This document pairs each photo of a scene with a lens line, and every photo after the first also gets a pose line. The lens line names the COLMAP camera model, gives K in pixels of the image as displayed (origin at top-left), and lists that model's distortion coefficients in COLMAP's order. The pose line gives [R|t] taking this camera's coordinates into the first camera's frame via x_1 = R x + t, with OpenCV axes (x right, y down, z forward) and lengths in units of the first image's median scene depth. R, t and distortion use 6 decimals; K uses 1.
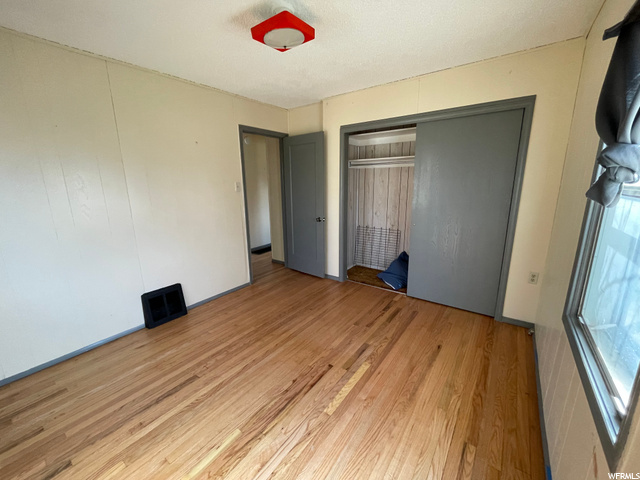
lens RADIAL K [[258.1, 0, 319.4], [0, 258.1, 239.0], [0, 0, 1]] dist [0.001909, -0.000396]
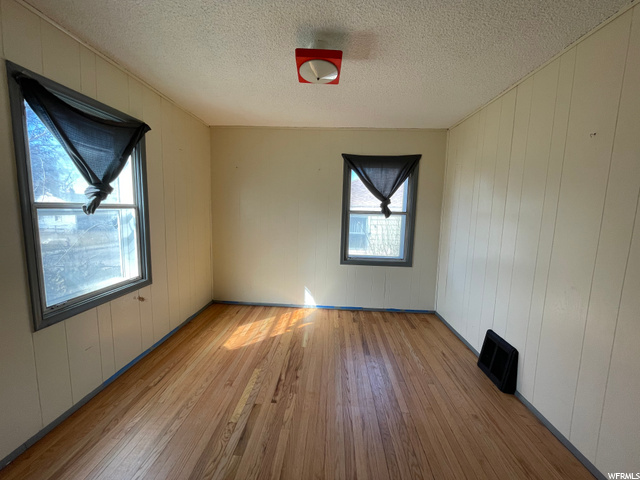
lens RADIAL K [[258.1, 0, 318.6], [0, 258.1, 237.7], [0, 0, 1]] dist [0.001909, -0.000396]
pose [[-0.834130, 0.057351, -0.548578, 0.425360], [-0.134961, 0.943124, 0.303813, -0.401962], [0.534801, 0.327456, -0.778948, 1.795153]]
